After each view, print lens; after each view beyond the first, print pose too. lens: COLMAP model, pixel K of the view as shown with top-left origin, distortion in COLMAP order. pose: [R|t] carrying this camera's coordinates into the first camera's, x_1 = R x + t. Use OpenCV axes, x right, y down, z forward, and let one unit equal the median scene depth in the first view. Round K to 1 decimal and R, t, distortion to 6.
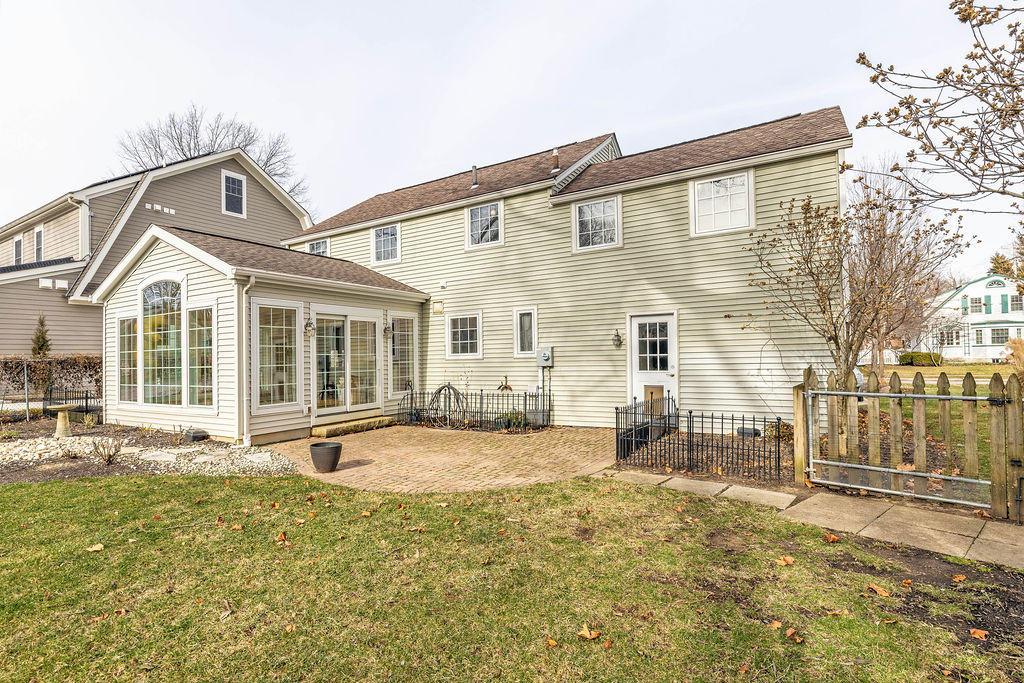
lens RADIAL K [[504.4, 0, 508.7], [0, 504.4, 358.9], [0, 0, 1]] dist [0.001780, 0.000016]
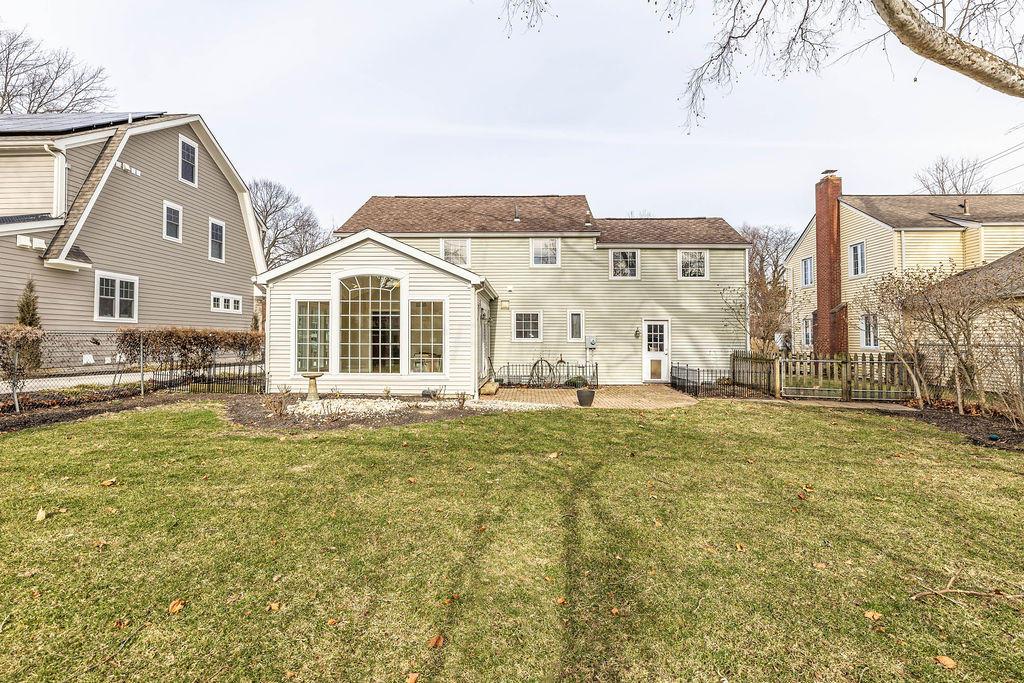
lens RADIAL K [[487.2, 0, 512.0], [0, 487.2, 341.5], [0, 0, 1]] dist [-0.000727, 0.000115]
pose [[0.858123, 0.023772, 0.512894, -0.899657], [-0.022658, 0.999708, -0.008426, 0.012361], [-0.512945, -0.004391, 0.858410, -0.189031]]
